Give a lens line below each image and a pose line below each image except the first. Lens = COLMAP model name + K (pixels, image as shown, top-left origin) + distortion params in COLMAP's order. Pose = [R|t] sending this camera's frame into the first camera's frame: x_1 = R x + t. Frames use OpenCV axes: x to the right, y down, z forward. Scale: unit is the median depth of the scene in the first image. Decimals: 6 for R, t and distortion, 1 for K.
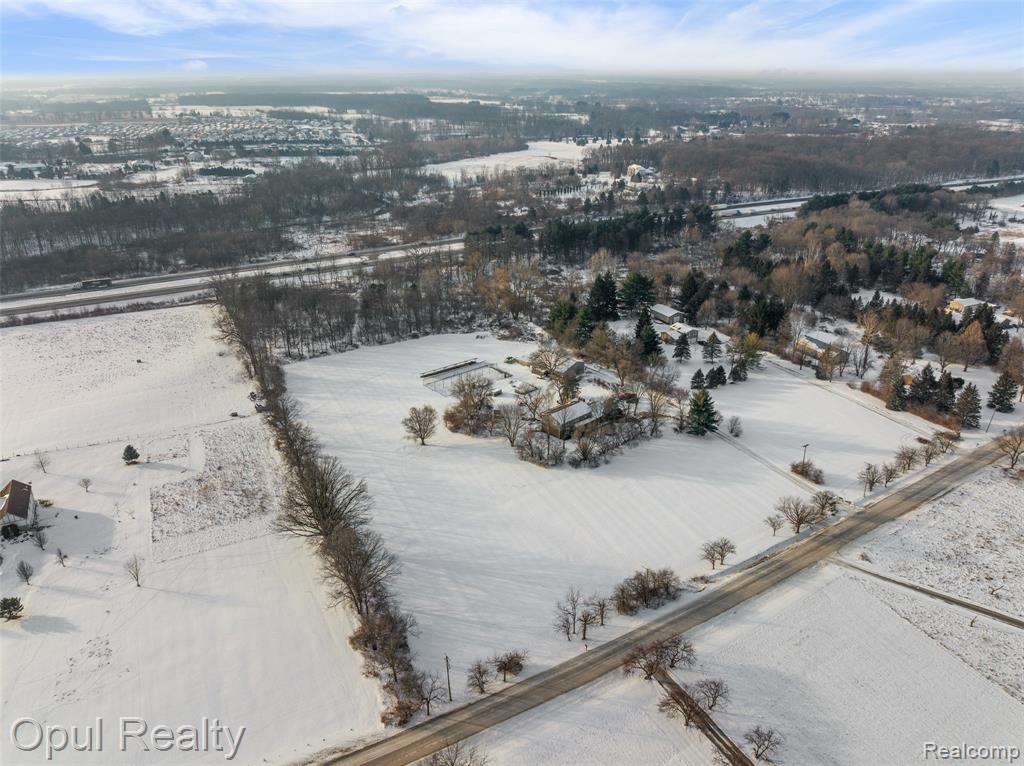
lens RADIAL K [[751.1, 0, 512.0], [0, 751.1, 383.0], [0, 0, 1]] dist [-0.032136, 0.003598]
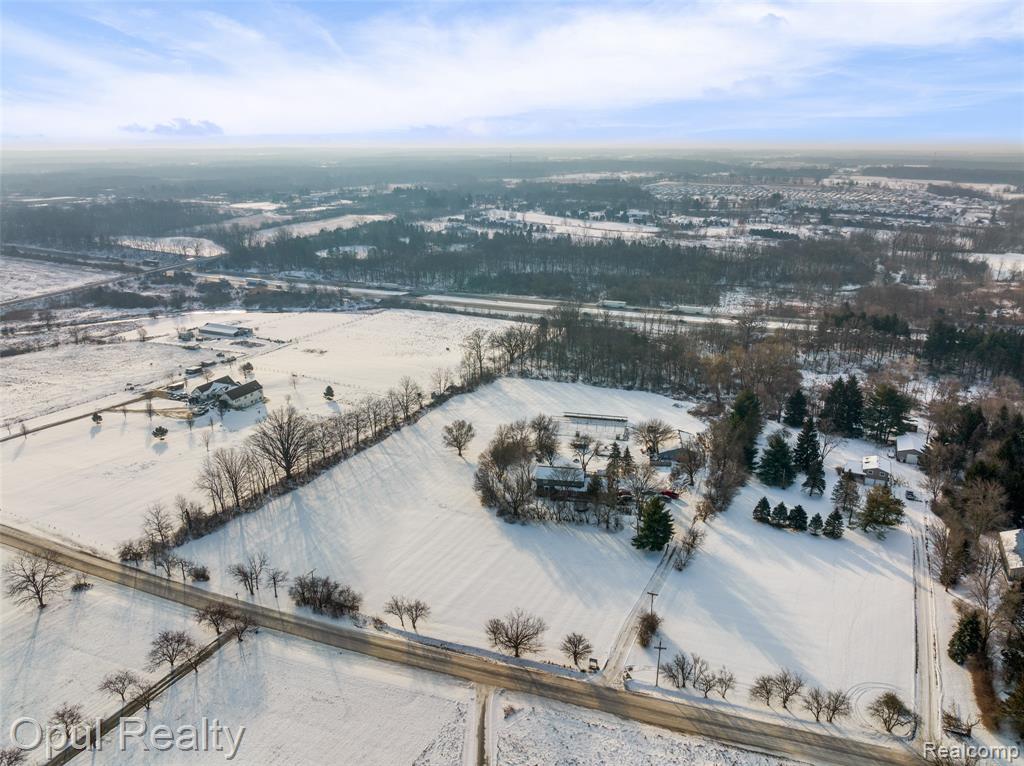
lens RADIAL K [[733.1, 0, 512.0], [0, 733.1, 383.0], [0, 0, 1]] dist [-0.030111, 0.001637]
pose [[0.605945, 0.245779, -0.756587, 0.603523], [-0.306145, 0.949873, 0.063380, -0.094267], [0.734239, 0.193220, 0.650814, 0.255745]]
